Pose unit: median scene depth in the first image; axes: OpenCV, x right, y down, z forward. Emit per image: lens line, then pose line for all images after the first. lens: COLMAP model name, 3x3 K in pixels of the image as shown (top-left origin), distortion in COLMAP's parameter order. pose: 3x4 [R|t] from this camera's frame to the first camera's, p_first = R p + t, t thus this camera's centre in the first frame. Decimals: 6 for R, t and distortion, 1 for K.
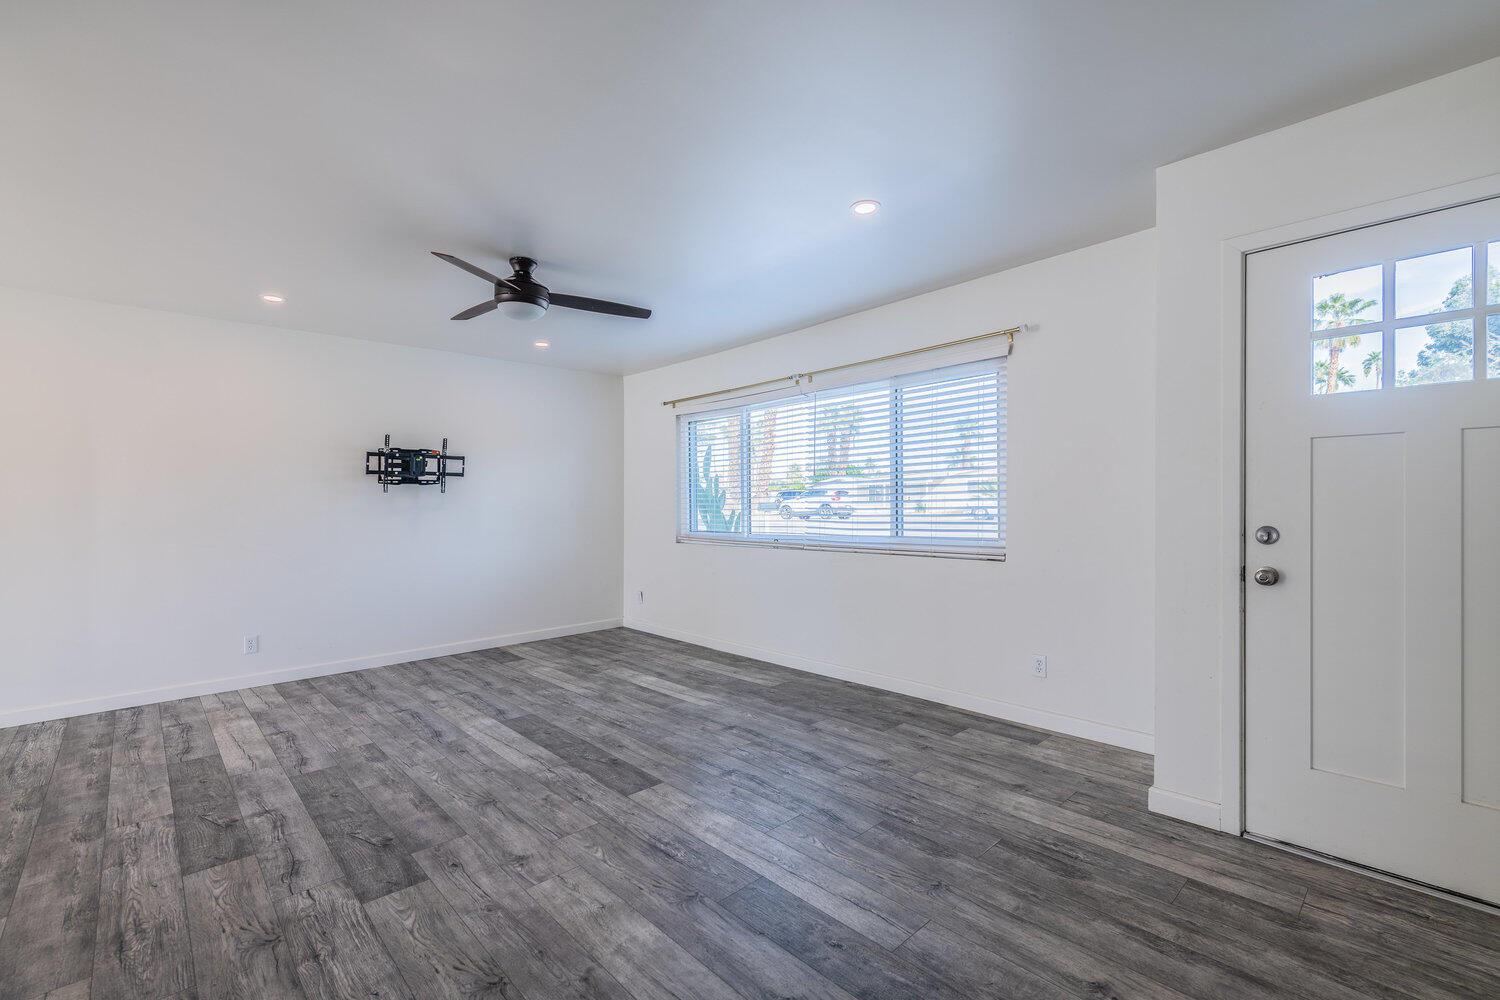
lens RADIAL K [[643.1, 0, 757.5], [0, 643.1, 489.5], [0, 0, 1]] dist [0.007353, -0.003218]
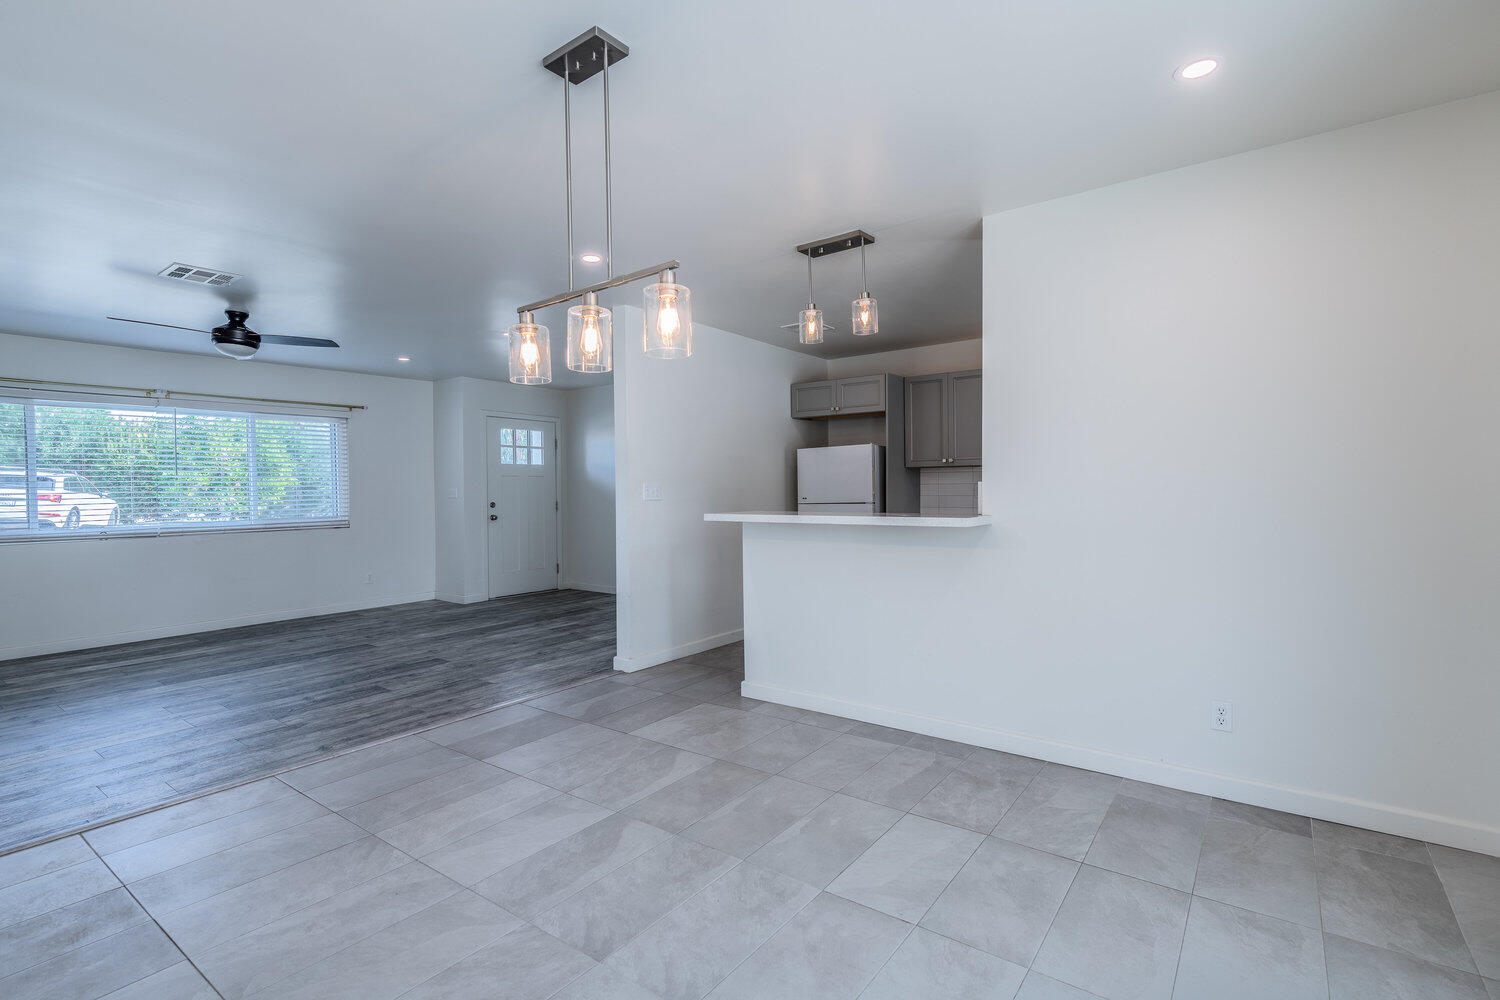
lens RADIAL K [[690.6, 0, 752.3], [0, 690.6, 488.1], [0, 0, 1]] dist [0.007720, -0.004026]
pose [[-0.157617, 0.016160, 0.987368, -2.123476], [-0.005957, 0.999832, -0.017315, 0.027319], [-0.987482, -0.008611, -0.157494, 0.198903]]
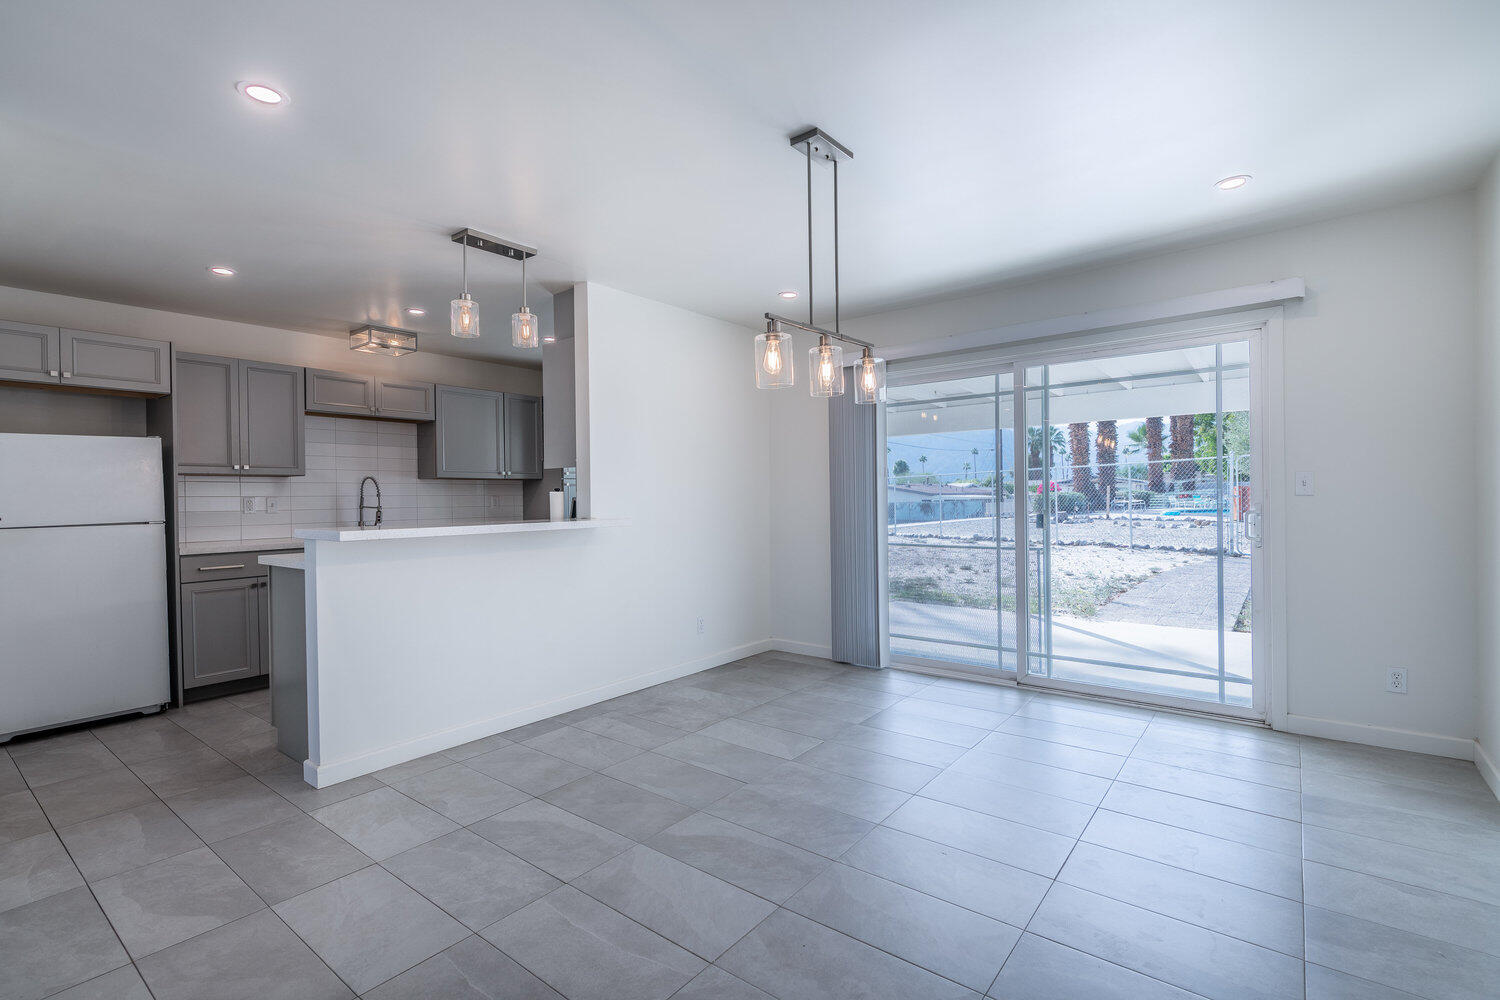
lens RADIAL K [[690.6, 0, 761.7], [0, 690.6, 489.8], [0, 0, 1]] dist [0.007720, -0.004026]
pose [[-0.990367, 0.023601, -0.136445, -1.277774], [0.027732, 0.999210, -0.028450, 0.040081], [0.135665, -0.031960, -0.990239, 1.042560]]
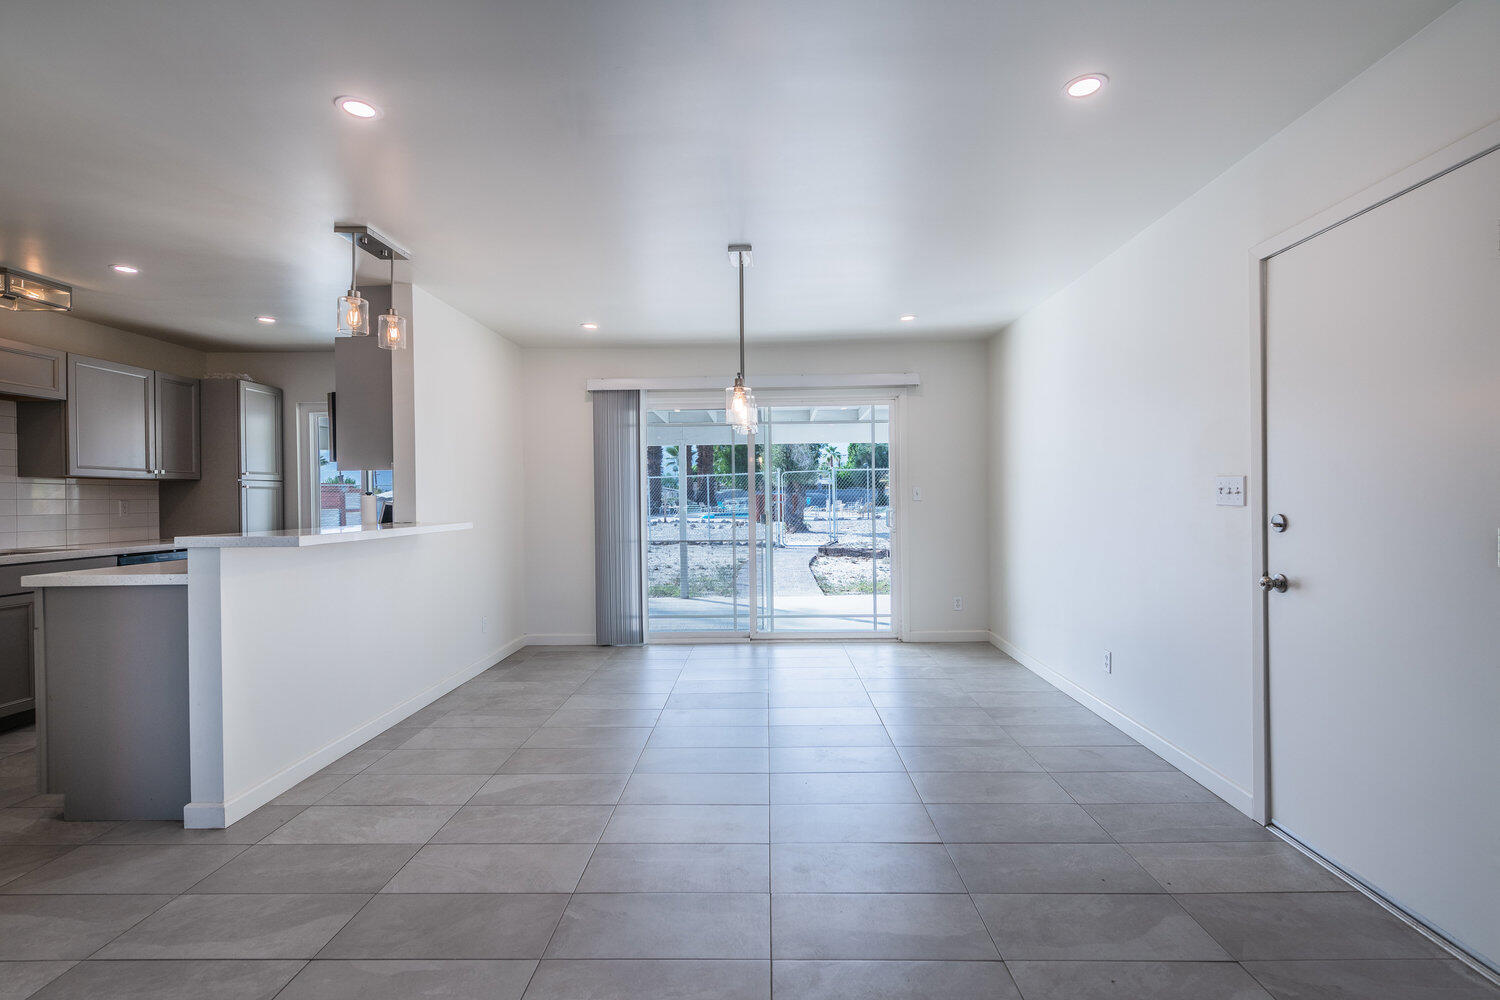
lens RADIAL K [[690.6, 0, 762.6], [0, 690.6, 494.7], [0, 0, 1]] dist [0.007720, -0.004026]
pose [[-0.701617, 0.015751, -0.712380, -0.660014], [0.032526, 0.999422, -0.009936, 0.028773], [0.711811, -0.030142, -0.701724, 1.080545]]
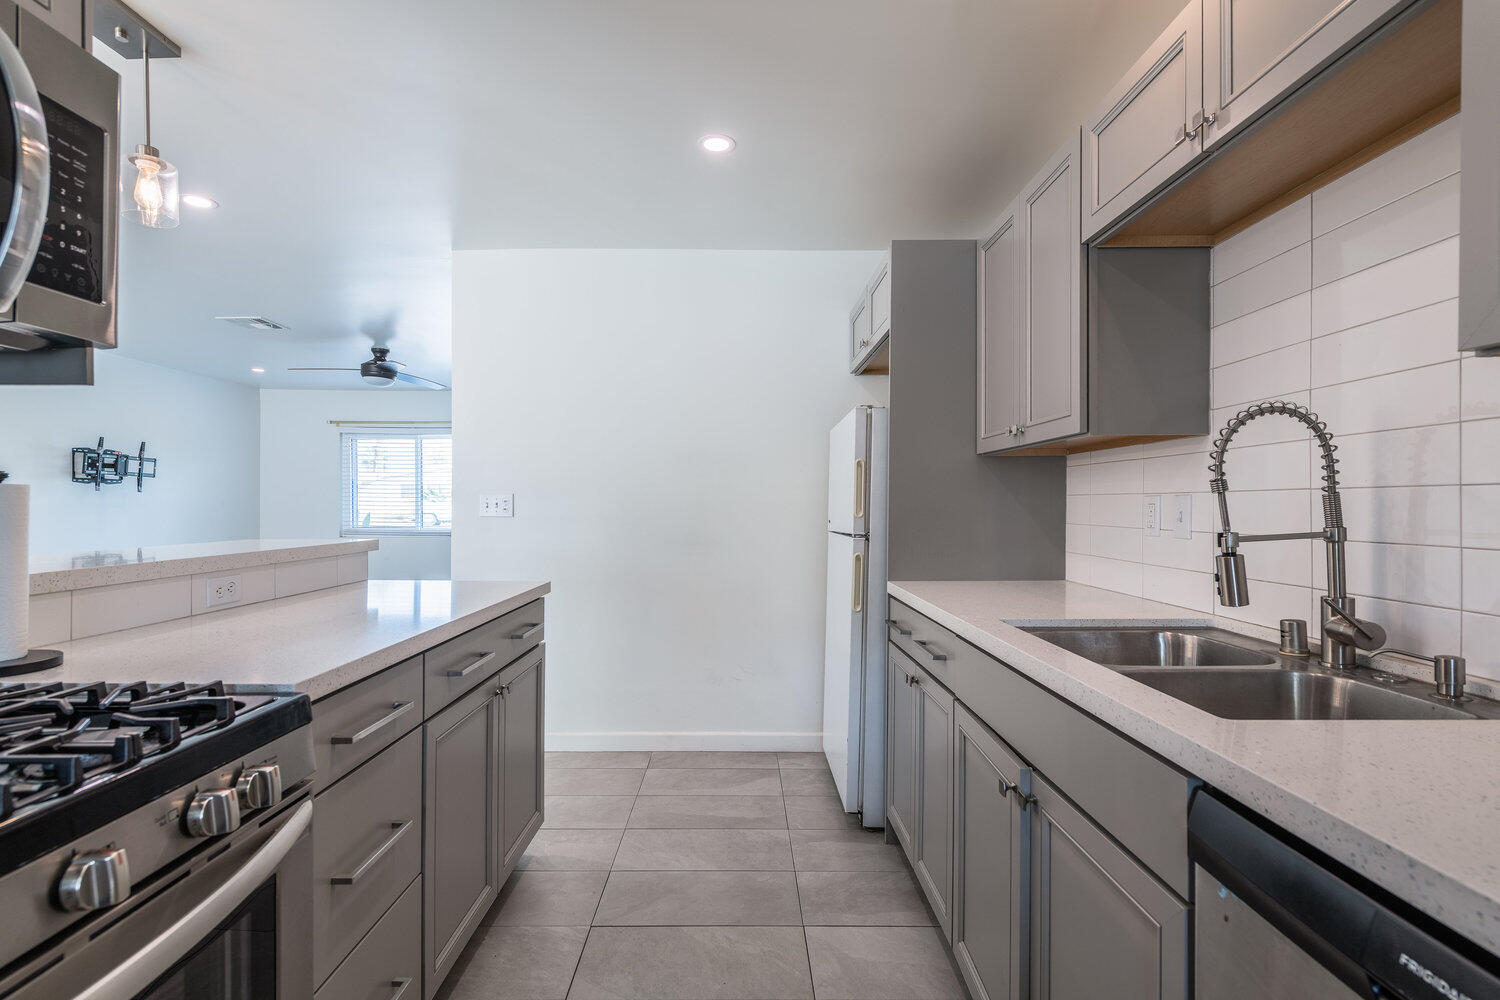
lens RADIAL K [[690.6, 0, 741.6], [0, 690.6, 503.2], [0, 0, 1]] dist [0.007720, -0.004026]
pose [[0.697206, 0.016533, 0.716680, -1.051146], [-0.025104, 0.999684, 0.001361, -0.007075], [-0.716431, -0.018940, 0.697400, -0.887880]]
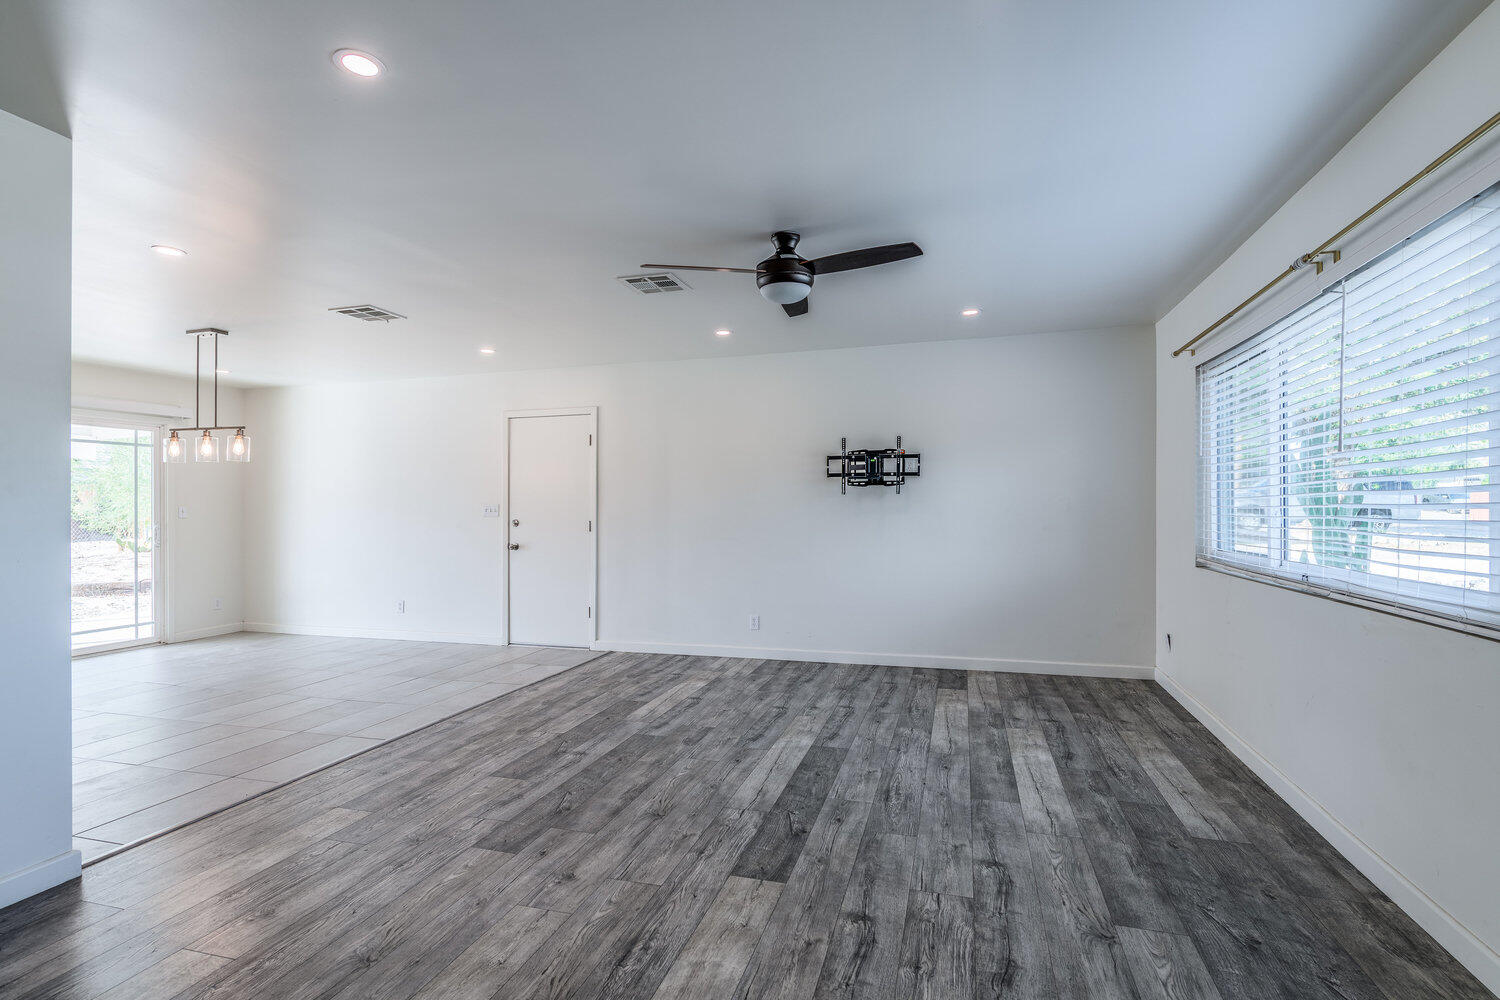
lens RADIAL K [[690.6, 0, 768.6], [0, 690.6, 484.6], [0, 0, 1]] dist [0.007720, -0.004026]
pose [[0.513594, -0.019947, -0.857802, 0.505737], [0.018778, 0.999752, -0.012005, -0.003483], [0.857828, -0.009942, 0.513841, 0.523780]]
